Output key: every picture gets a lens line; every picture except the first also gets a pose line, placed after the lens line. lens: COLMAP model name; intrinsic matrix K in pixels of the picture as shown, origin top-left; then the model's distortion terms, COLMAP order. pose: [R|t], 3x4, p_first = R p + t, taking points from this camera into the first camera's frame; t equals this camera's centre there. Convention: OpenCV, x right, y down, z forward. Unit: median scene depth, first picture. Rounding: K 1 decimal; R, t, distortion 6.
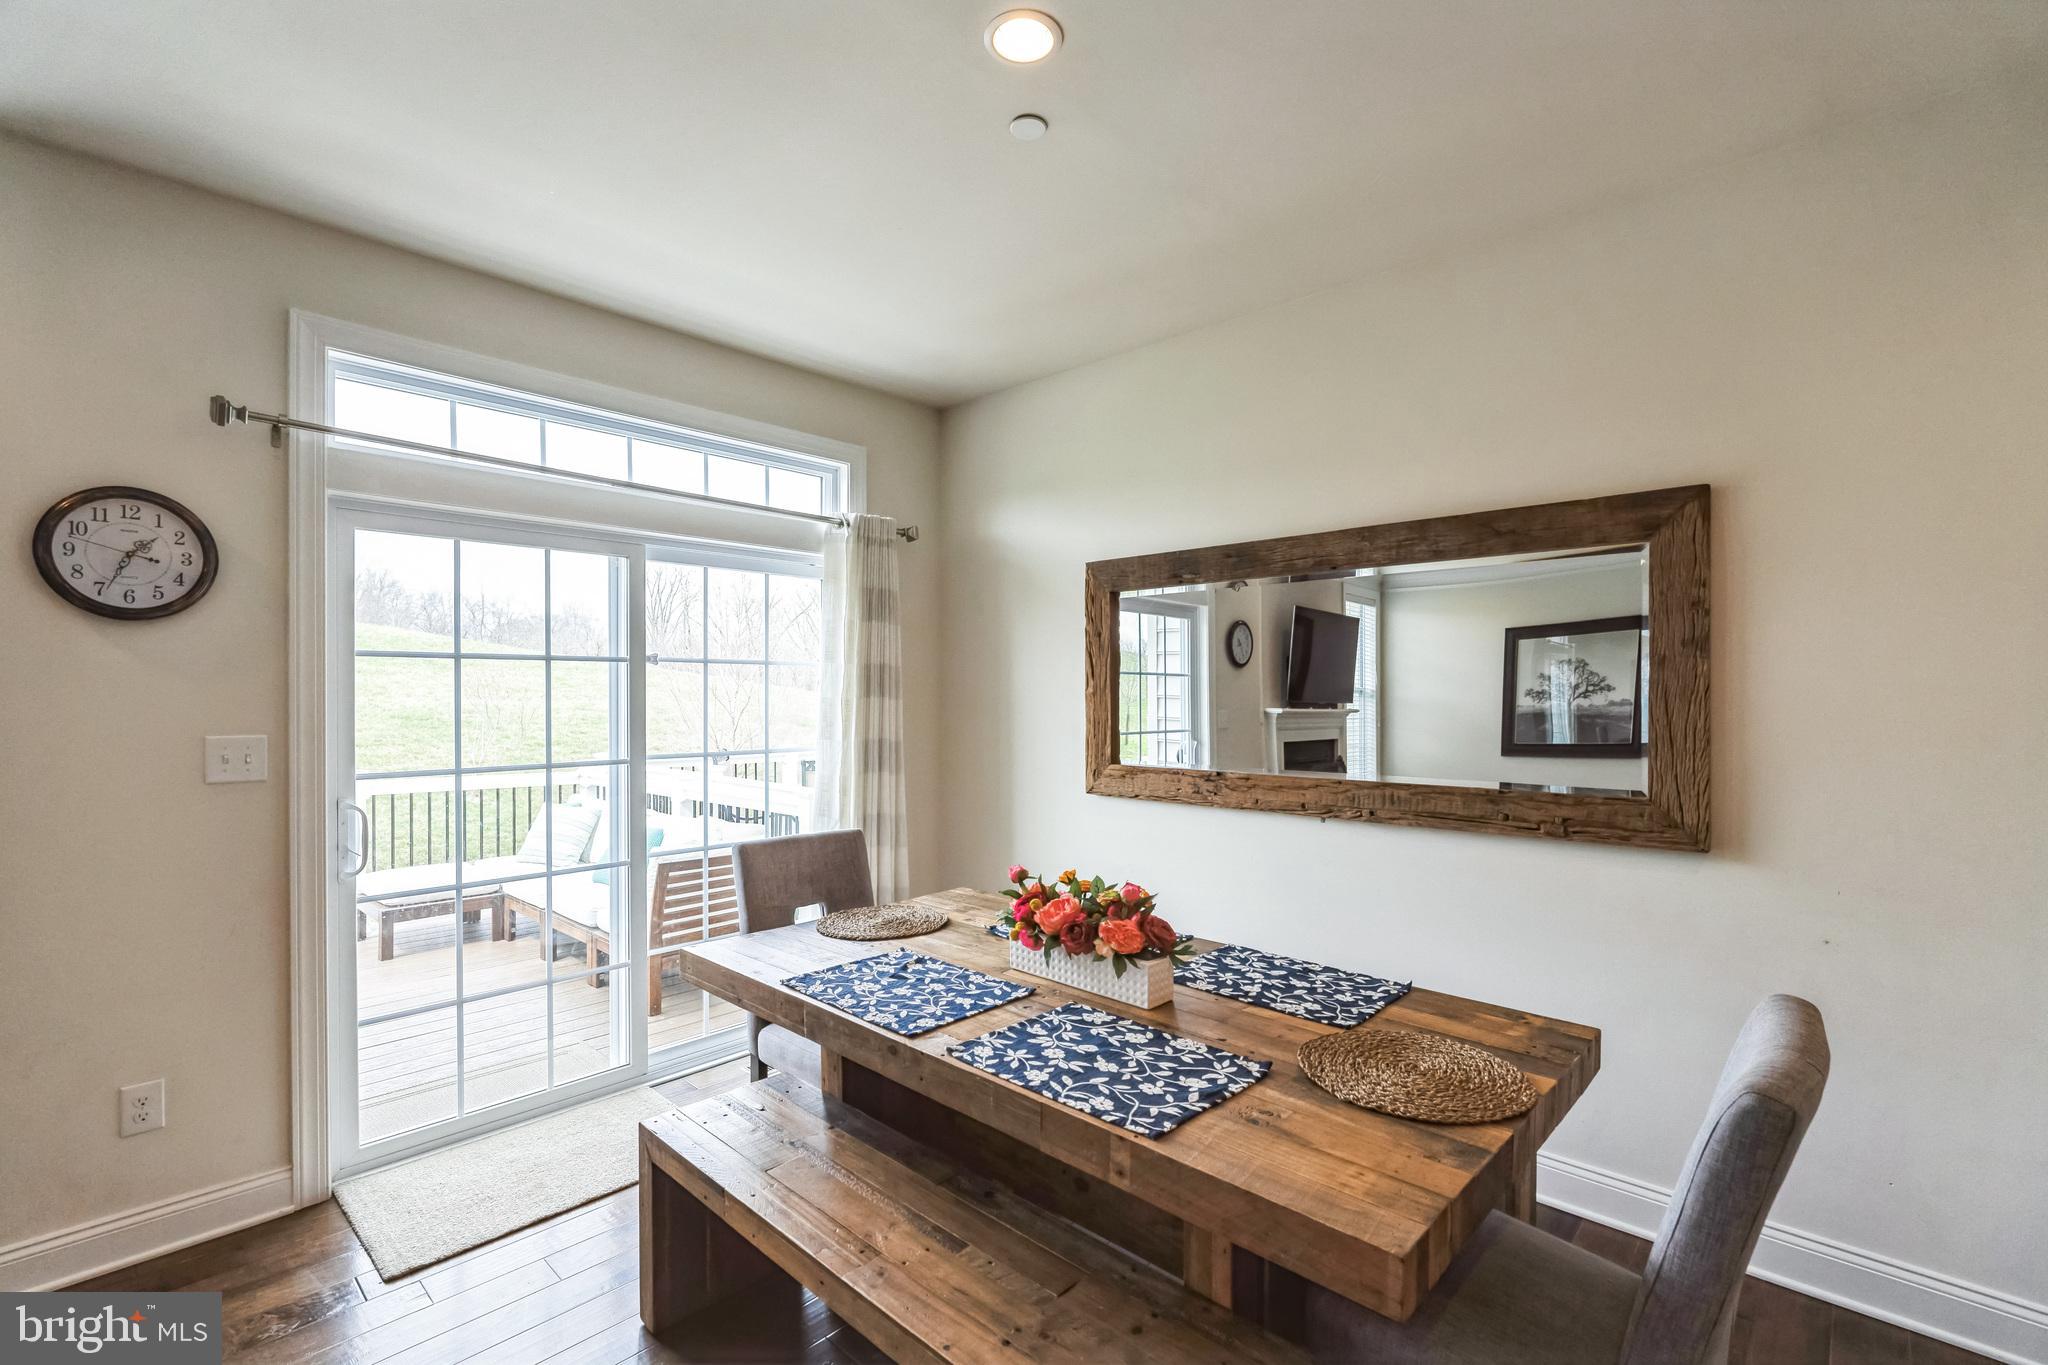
lens RADIAL K [[902.9, 0, 1023.9], [0, 902.9, 698.8], [0, 0, 1]] dist [0.000060, 0.000160]
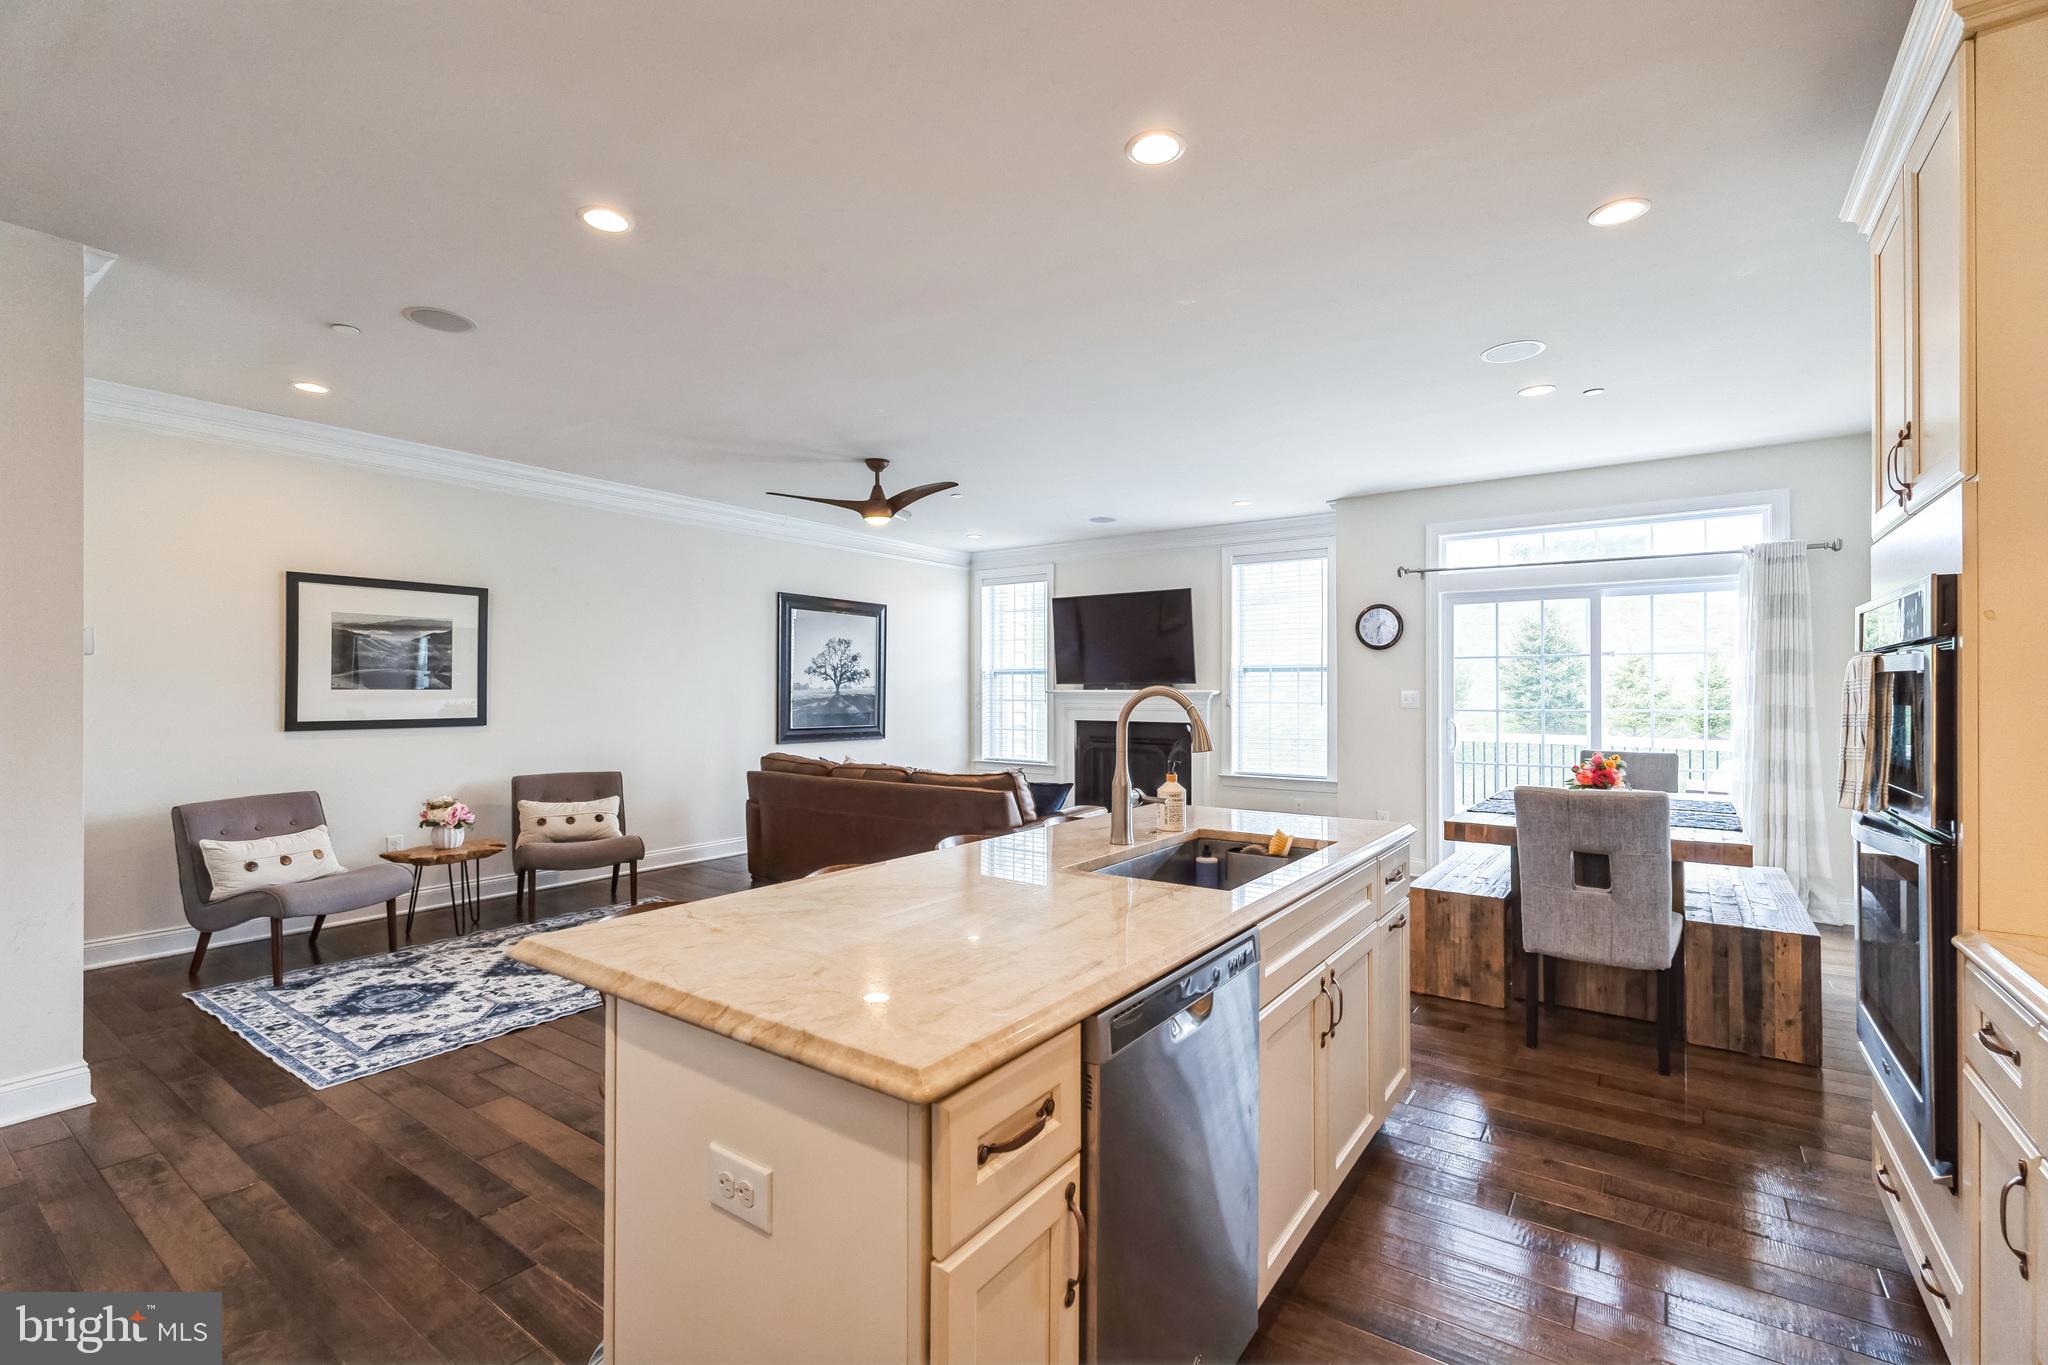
lens RADIAL K [[902.9, 0, 1012.3], [0, 902.9, 683.2], [0, 0, 1]] dist [0.000060, 0.000160]
pose [[0.123658, -0.007939, -0.992293, 1.224194], [-0.007486, 0.999932, -0.008933, 0.038305], [0.992297, 0.008533, 0.123590, -0.370446]]
